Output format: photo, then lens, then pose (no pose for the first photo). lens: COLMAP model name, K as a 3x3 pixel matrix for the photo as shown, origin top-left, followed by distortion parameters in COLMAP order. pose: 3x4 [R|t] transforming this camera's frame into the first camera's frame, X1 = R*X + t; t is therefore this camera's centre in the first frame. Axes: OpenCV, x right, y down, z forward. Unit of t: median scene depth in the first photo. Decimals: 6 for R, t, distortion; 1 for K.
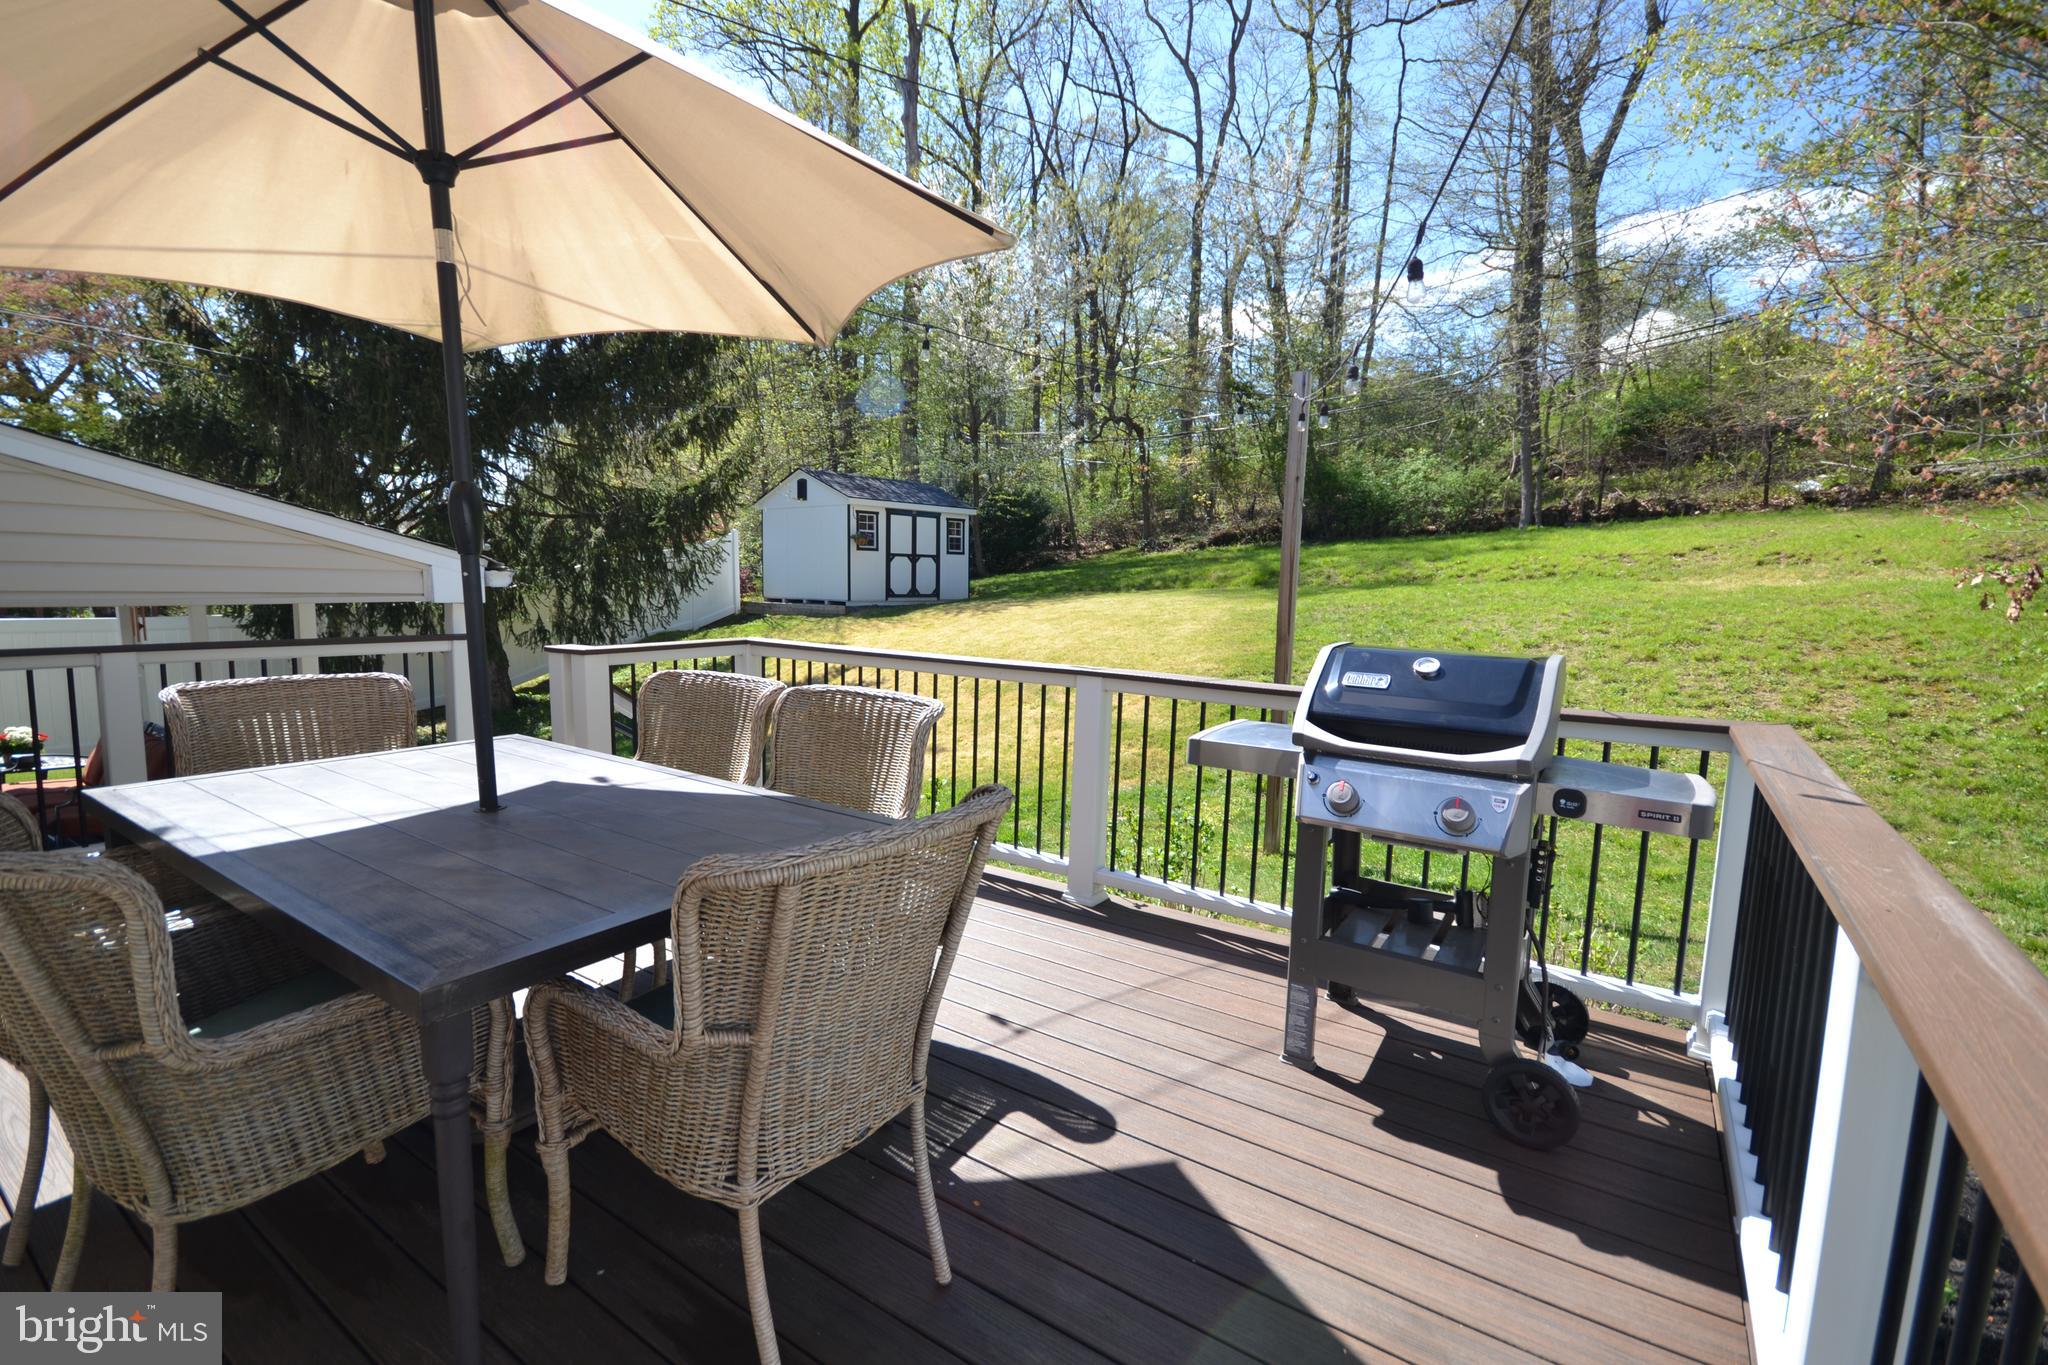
lens RADIAL K [[908.4, 0, 1018.7], [0, 908.4, 683.6], [0, 0, 1]] dist [-0.002502, -0.005879]
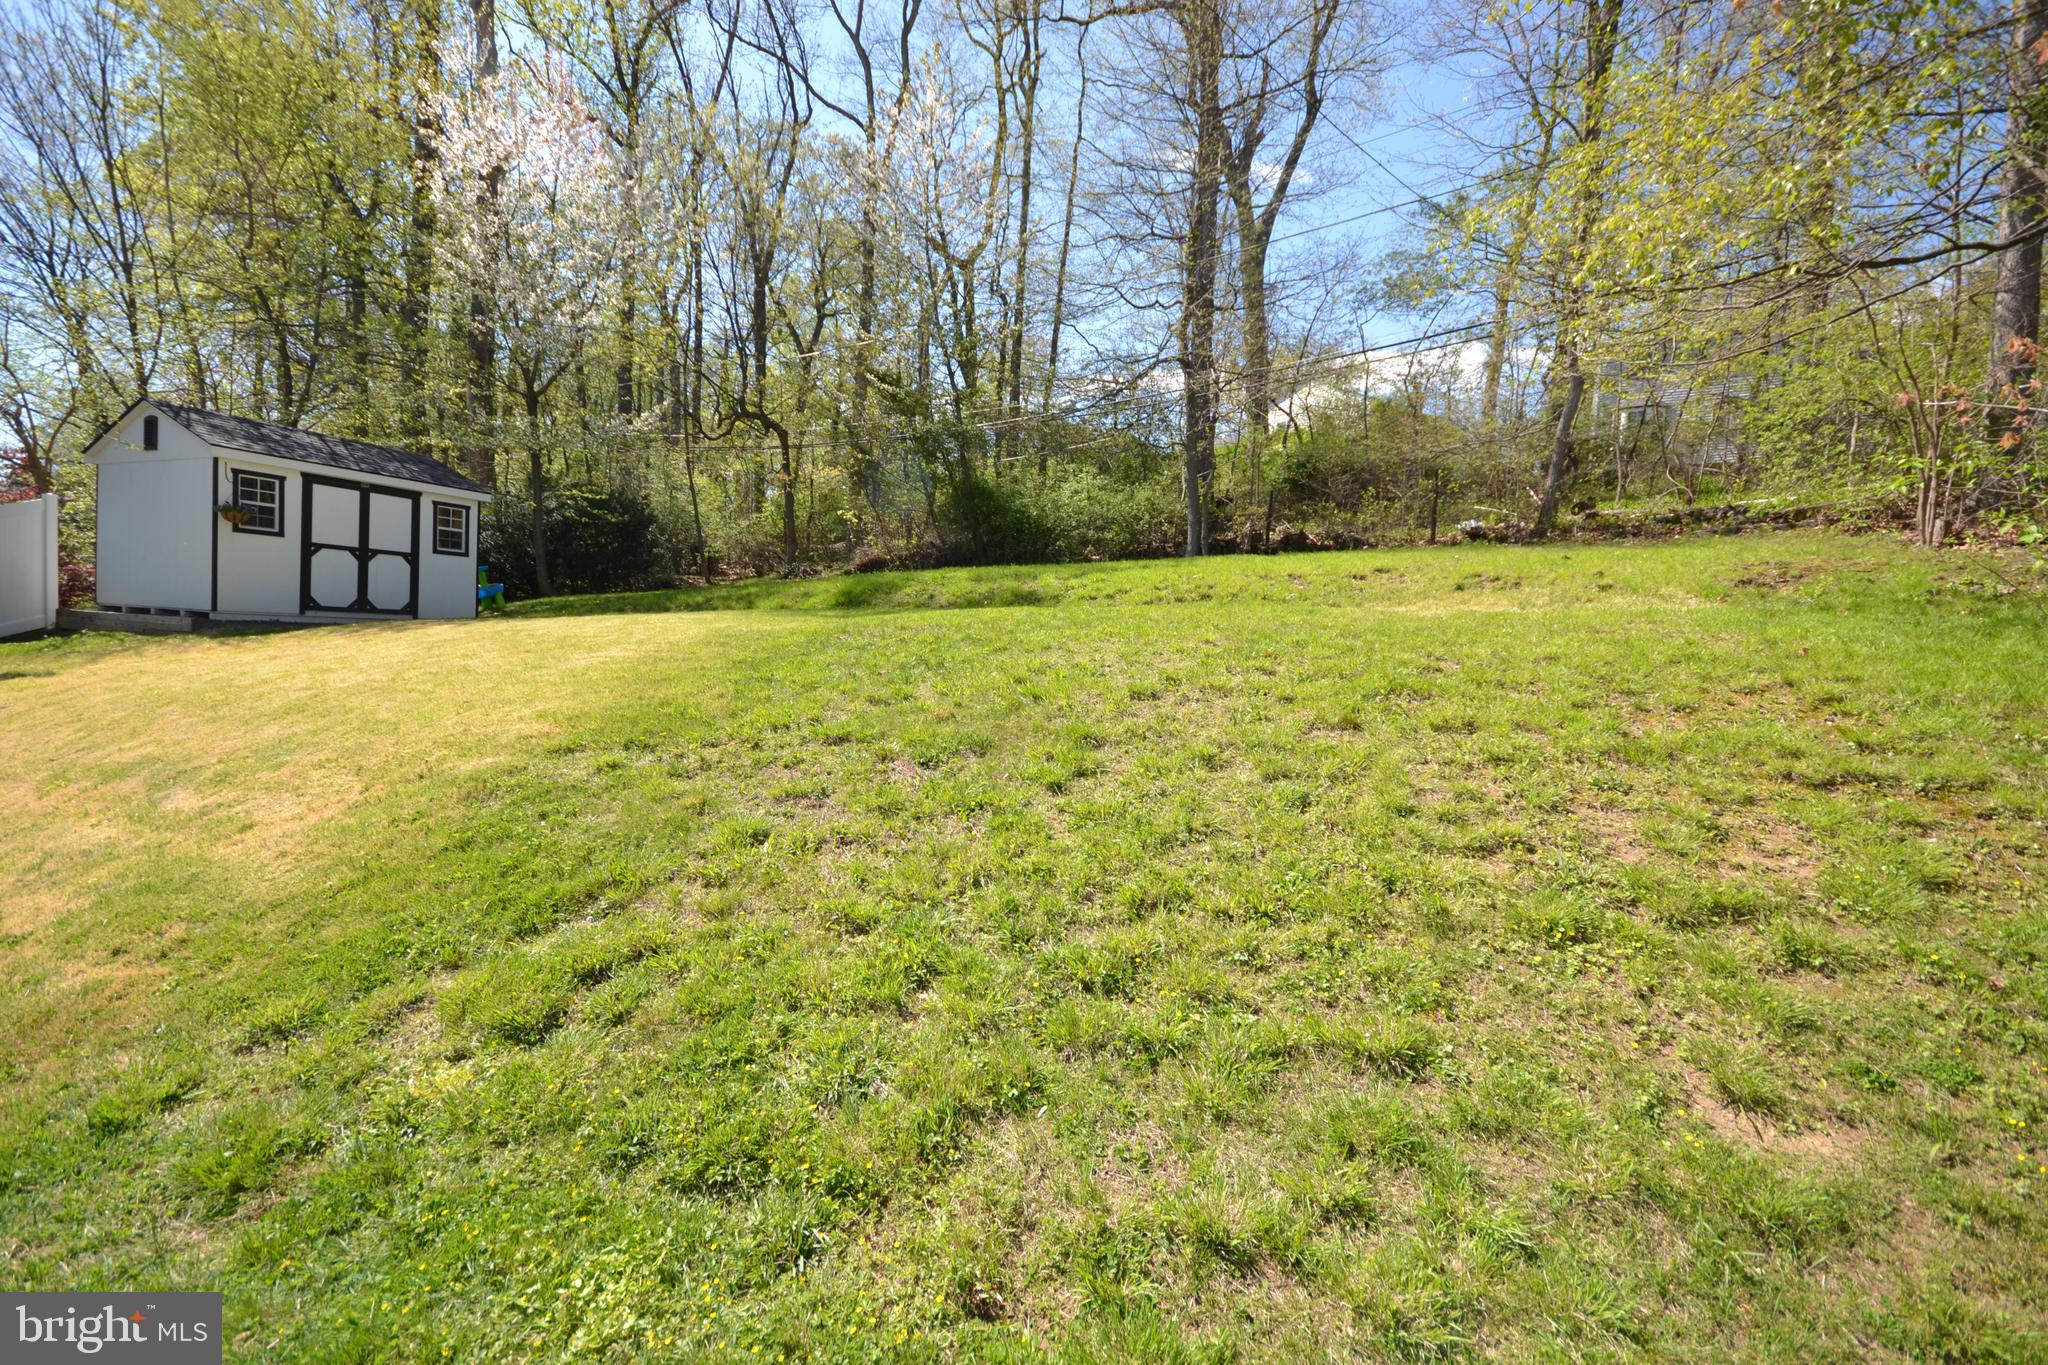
lens RADIAL K [[908.4, 0, 1026.3], [0, 908.4, 684.3], [0, 0, 1]] dist [-0.002502, -0.005879]
pose [[0.954030, 0.017563, 0.299197, 0.160440], [-0.001923, 0.998620, -0.052487, -0.009825], [-0.299706, 0.049499, 0.952747, 0.244171]]
